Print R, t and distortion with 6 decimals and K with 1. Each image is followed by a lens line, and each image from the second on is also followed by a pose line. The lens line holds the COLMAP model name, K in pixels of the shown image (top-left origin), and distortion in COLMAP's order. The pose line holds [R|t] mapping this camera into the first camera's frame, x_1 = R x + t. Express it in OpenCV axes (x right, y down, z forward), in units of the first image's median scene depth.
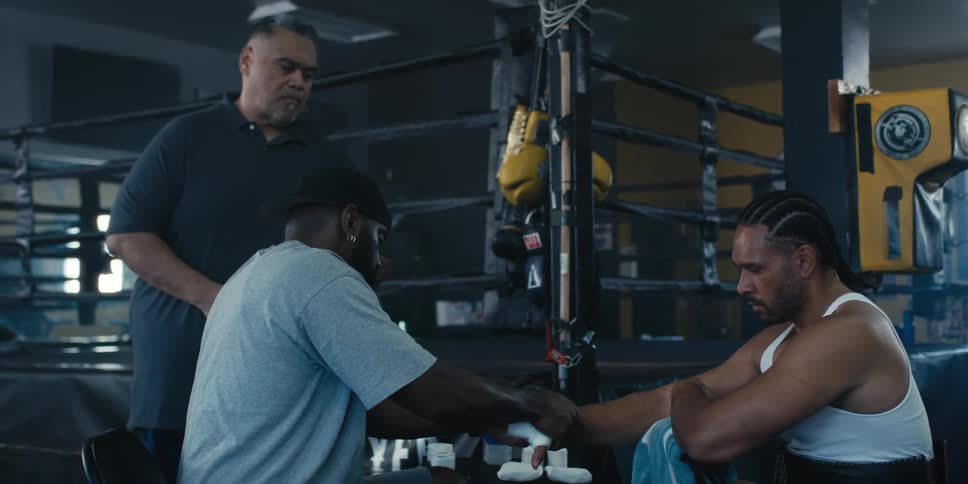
lens RADIAL K [[1321.4, 0, 484.0], [0, 1321.4, 242.0], [0, 0, 1]] dist [-0.052929, 0.010657]
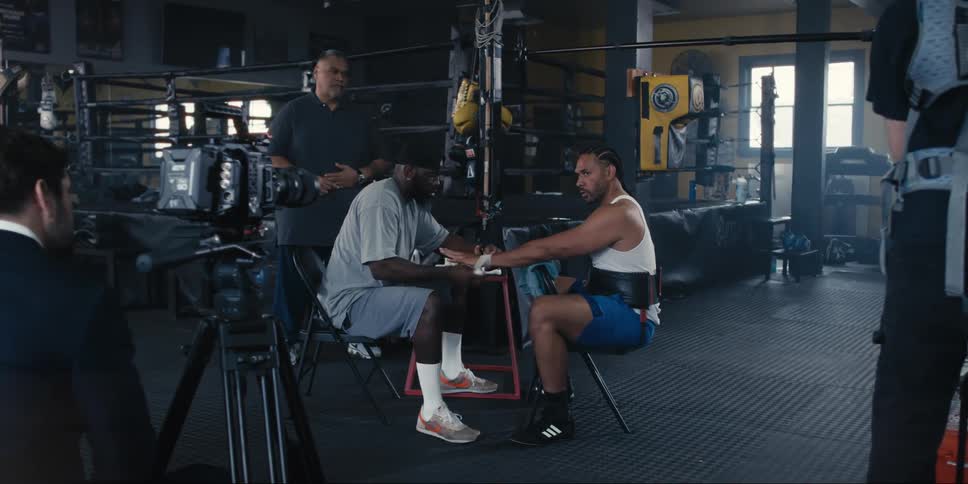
lens RADIAL K [[944.1, 0, 484.0], [0, 944.1, 242.0], [0, 0, 1]] dist [-0.040093, 0.009001]
pose [[0.998557, 0.007254, 0.053213, -0.015294], [-0.014428, 0.990644, 0.135710, -0.058070], [-0.051731, -0.136281, 0.989319, -0.371194]]
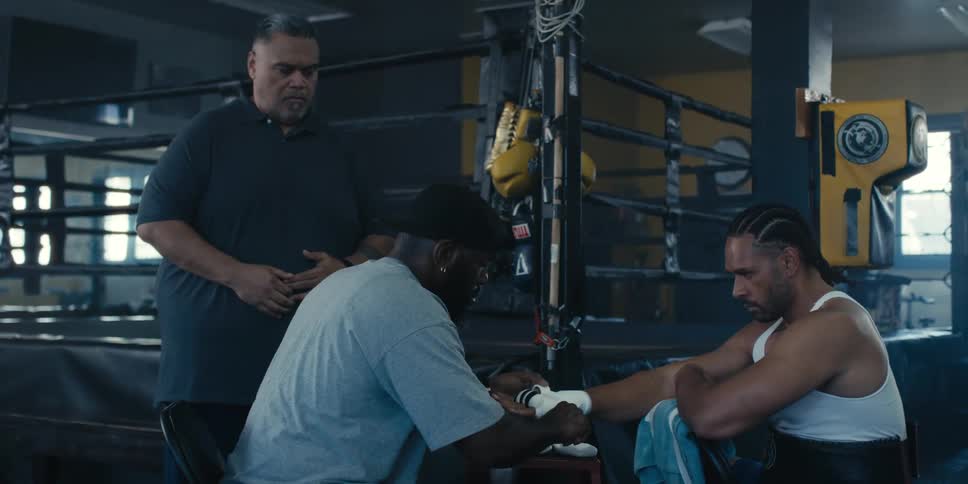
lens RADIAL K [[1321.4, 0, 484.0], [0, 1321.4, 242.0], [0, 0, 1]] dist [-0.052929, 0.010657]
pose [[0.997847, 0.023593, 0.061187, -0.057805], [-0.024744, 0.999530, 0.018117, -0.010362], [-0.060731, -0.019592, 0.997962, -0.066409]]
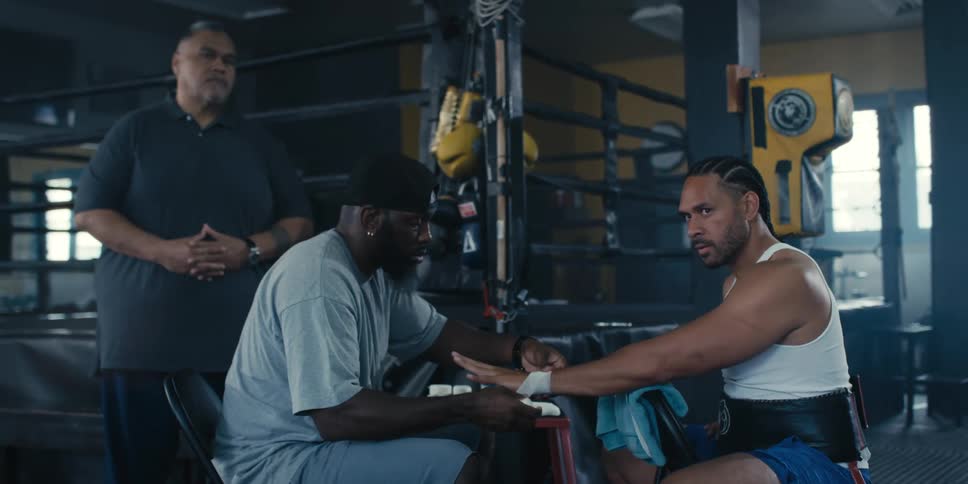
lens RADIAL K [[1321.4, 0, 484.0], [0, 1321.4, 242.0], [0, 0, 1]] dist [-0.052929, 0.010657]
pose [[0.994163, -0.006925, 0.107665, -0.067882], [0.004594, 0.999750, 0.021877, 0.002121], [-0.107789, -0.021255, 0.993947, -0.101852]]
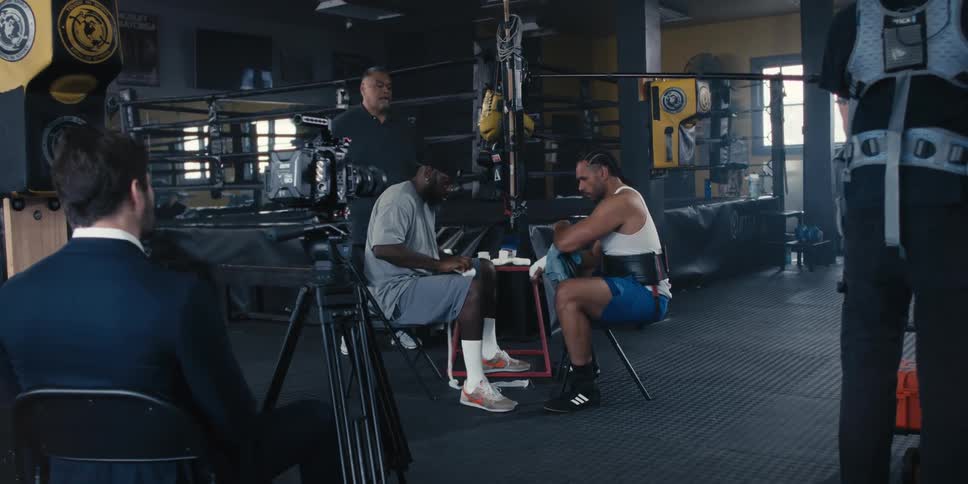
lens RADIAL K [[948.8, 0, 484.0], [0, 948.8, 242.0], [0, 0, 1]] dist [-0.040765, 0.007638]
pose [[0.999112, -0.029331, 0.030242, -0.031409], [0.025403, 0.992088, 0.122949, -0.052996], [-0.033609, -0.122072, 0.991952, -0.495043]]
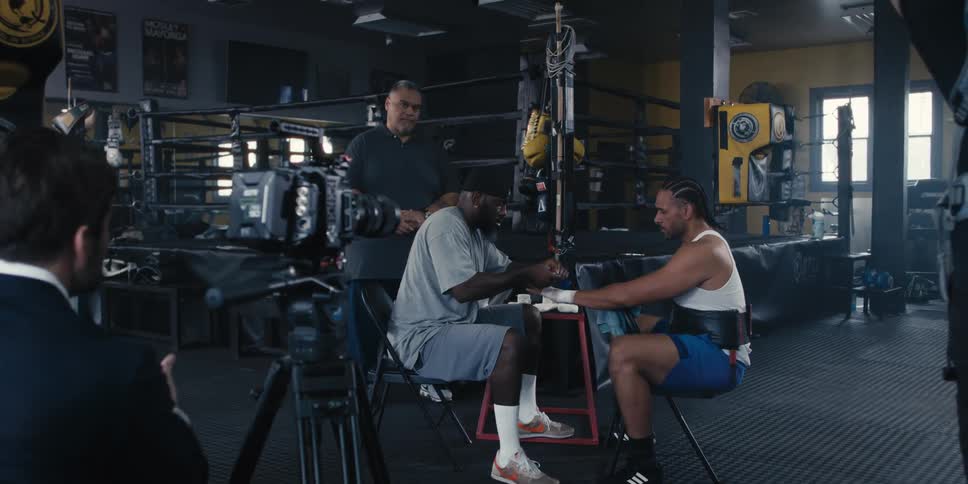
lens RADIAL K [[948.8, 0, 484.0], [0, 948.8, 242.0], [0, 0, 1]] dist [-0.040765, 0.007638]
pose [[0.999946, 0.006305, -0.008242, -0.031407], [-0.005483, 0.995342, 0.096248, -0.049702], [0.008811, -0.096198, 0.995323, -0.327549]]
